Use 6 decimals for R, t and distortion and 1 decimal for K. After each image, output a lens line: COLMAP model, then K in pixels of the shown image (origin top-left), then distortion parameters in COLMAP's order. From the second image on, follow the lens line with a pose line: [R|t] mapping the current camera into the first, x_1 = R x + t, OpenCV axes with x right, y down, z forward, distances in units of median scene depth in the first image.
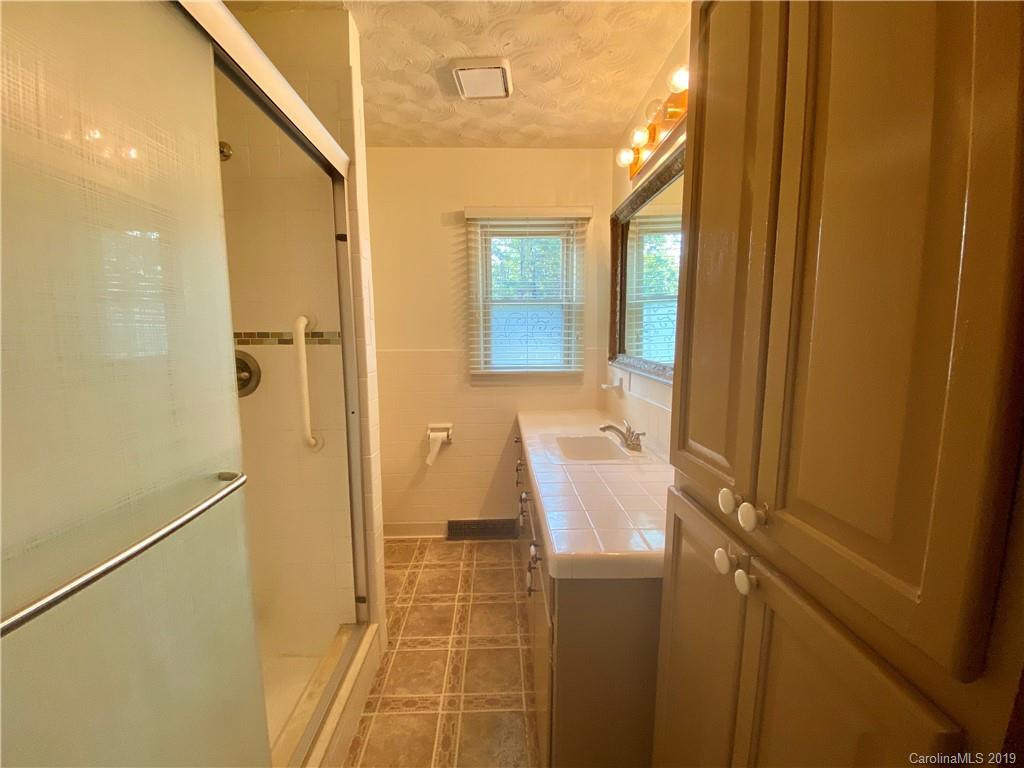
lens RADIAL K [[408.3, 0, 509.3], [0, 408.3, 385.7], [0, 0, 1]] dist [0.002439, -0.016141]
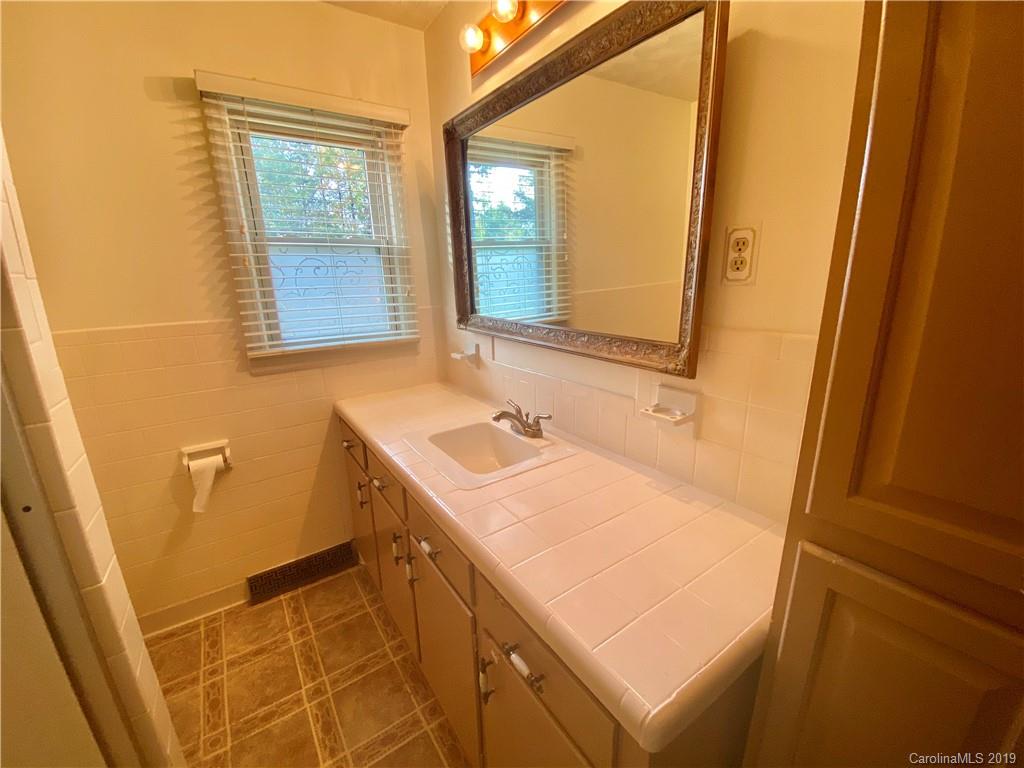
lens RADIAL K [[410.3, 0, 515.7], [0, 410.3, 387.4], [0, 0, 1]] dist [0.000373, -0.015295]
pose [[0.832086, -0.153679, 0.532931, -0.107296], [0.085170, 0.984855, 0.151019, -0.048926], [-0.548068, -0.080271, 0.832573, 0.265425]]
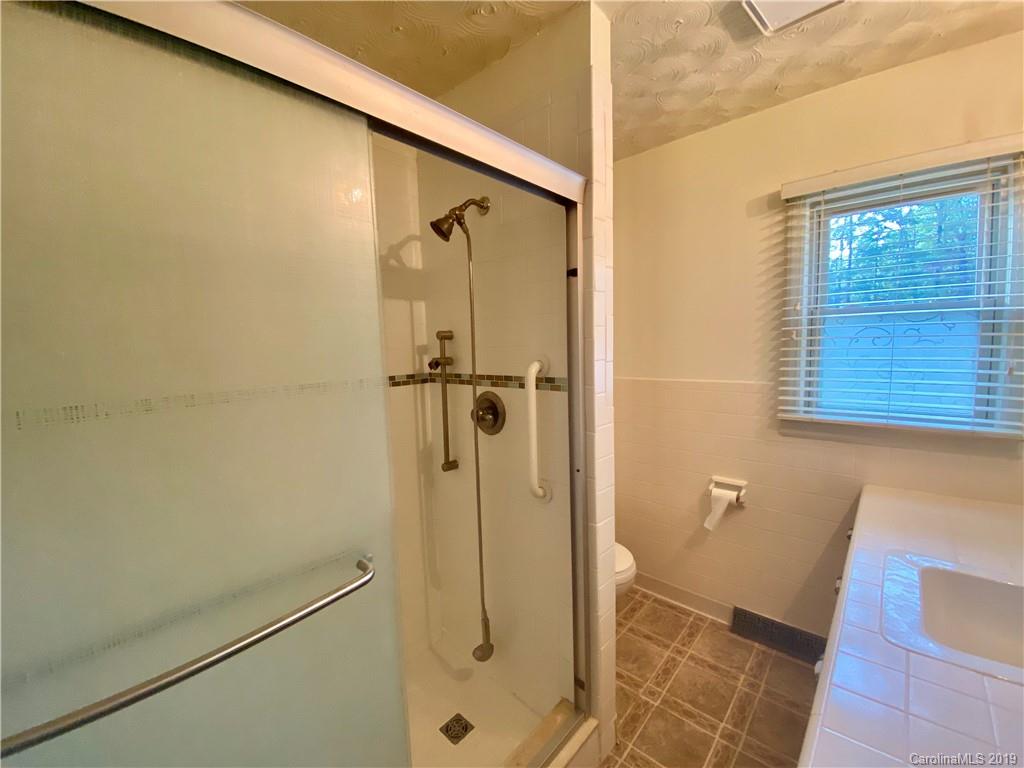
lens RADIAL K [[410.2, 0, 501.6], [0, 410.2, 384.9], [0, 0, 1]] dist [0.008567, -0.015264]
pose [[0.707705, 0.051663, -0.704616, 0.069614], [-0.055474, 0.998307, 0.017479, -0.080496], [0.704327, 0.026718, 0.709373, 0.171206]]
